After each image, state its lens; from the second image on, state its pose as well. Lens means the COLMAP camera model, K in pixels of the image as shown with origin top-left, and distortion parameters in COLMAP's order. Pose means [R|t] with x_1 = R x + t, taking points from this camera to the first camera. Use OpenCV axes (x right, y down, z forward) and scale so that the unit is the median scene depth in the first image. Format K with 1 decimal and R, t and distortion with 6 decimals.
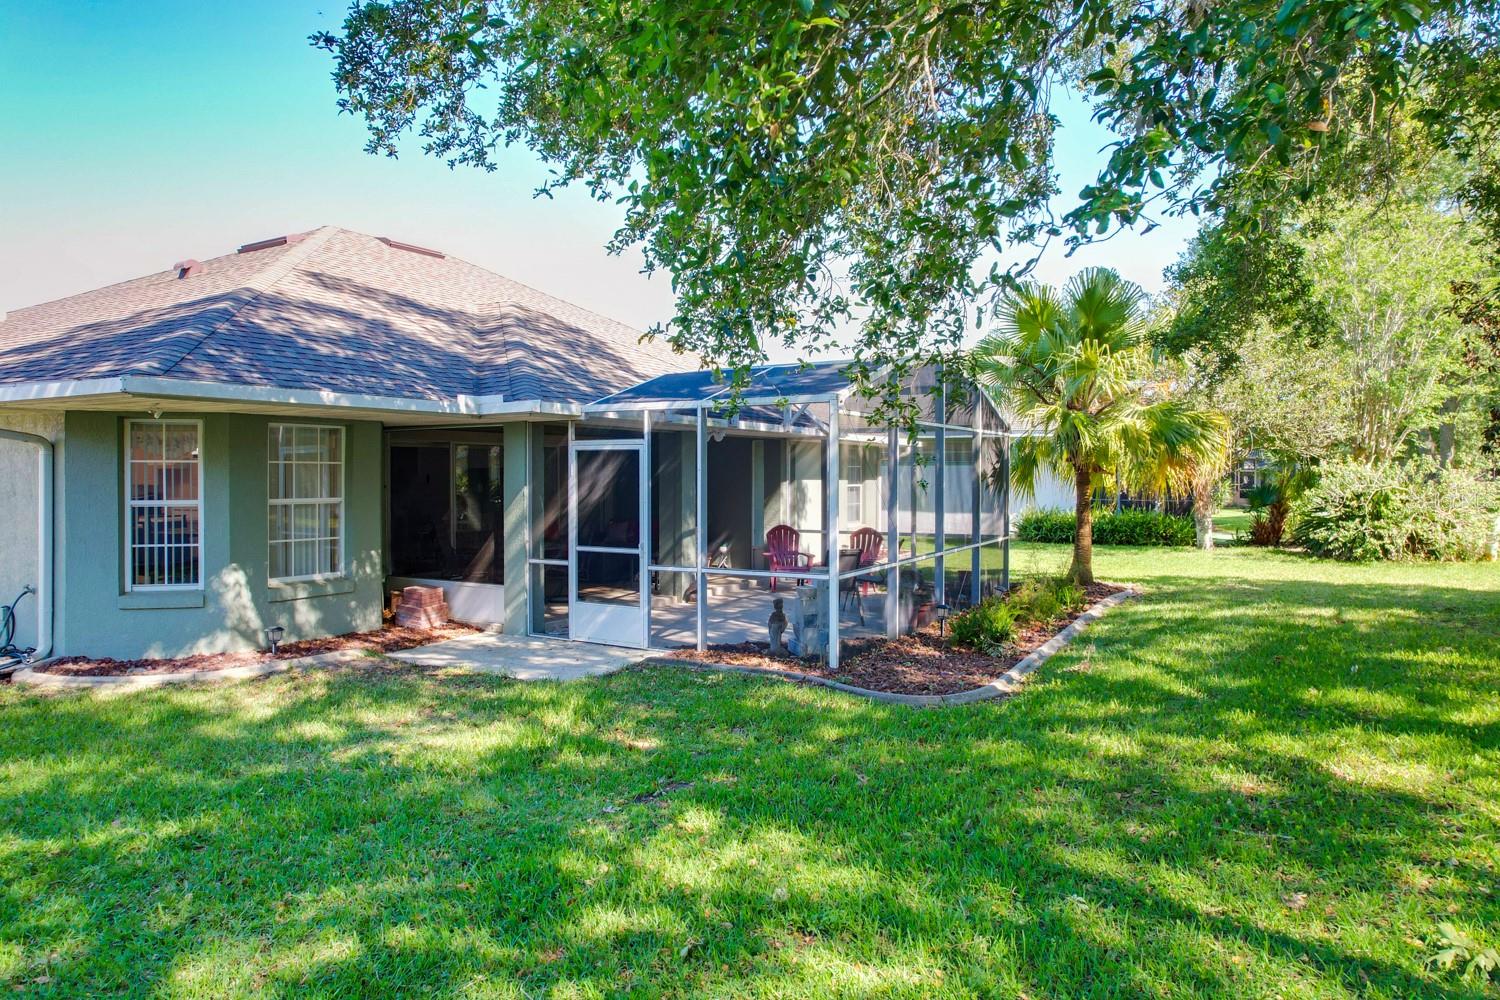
lens RADIAL K [[955.6, 0, 762.7], [0, 955.6, 486.5], [0, 0, 1]] dist [-0.064334, 0.049478]
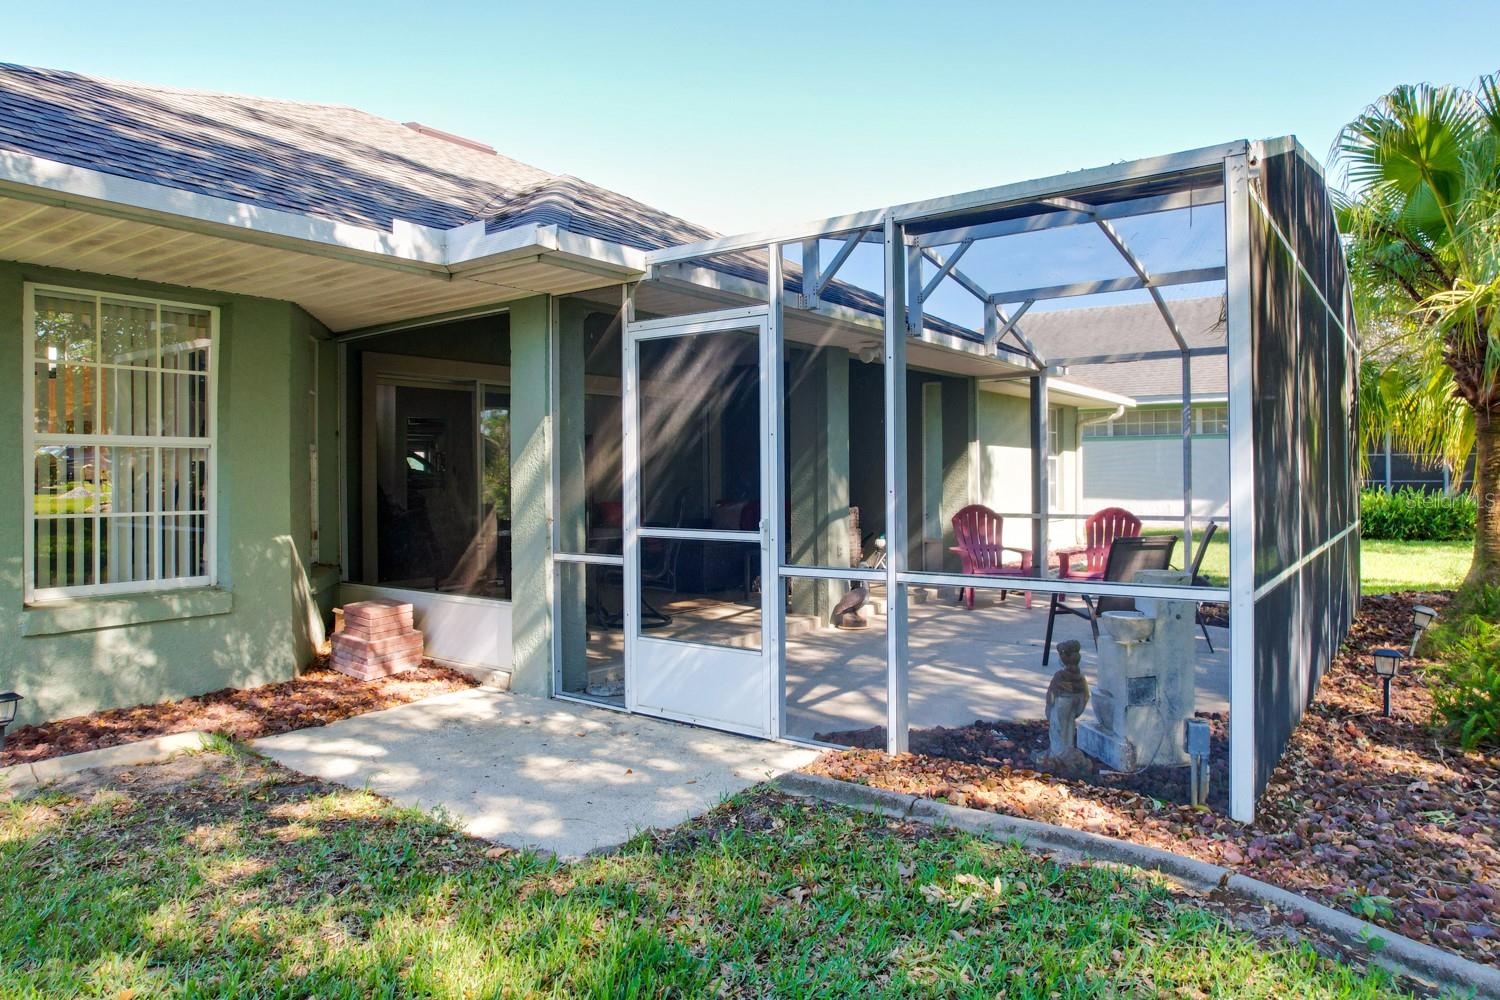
lens RADIAL K [[955.6, 0, 745.8], [0, 955.6, 488.9], [0, 0, 1]] dist [-0.064334, 0.049478]
pose [[0.990086, -0.007287, -0.140275, -0.064710], [0.007448, 0.999972, 0.000619, 0.040962], [0.140266, -0.001658, 0.990112, 0.489735]]
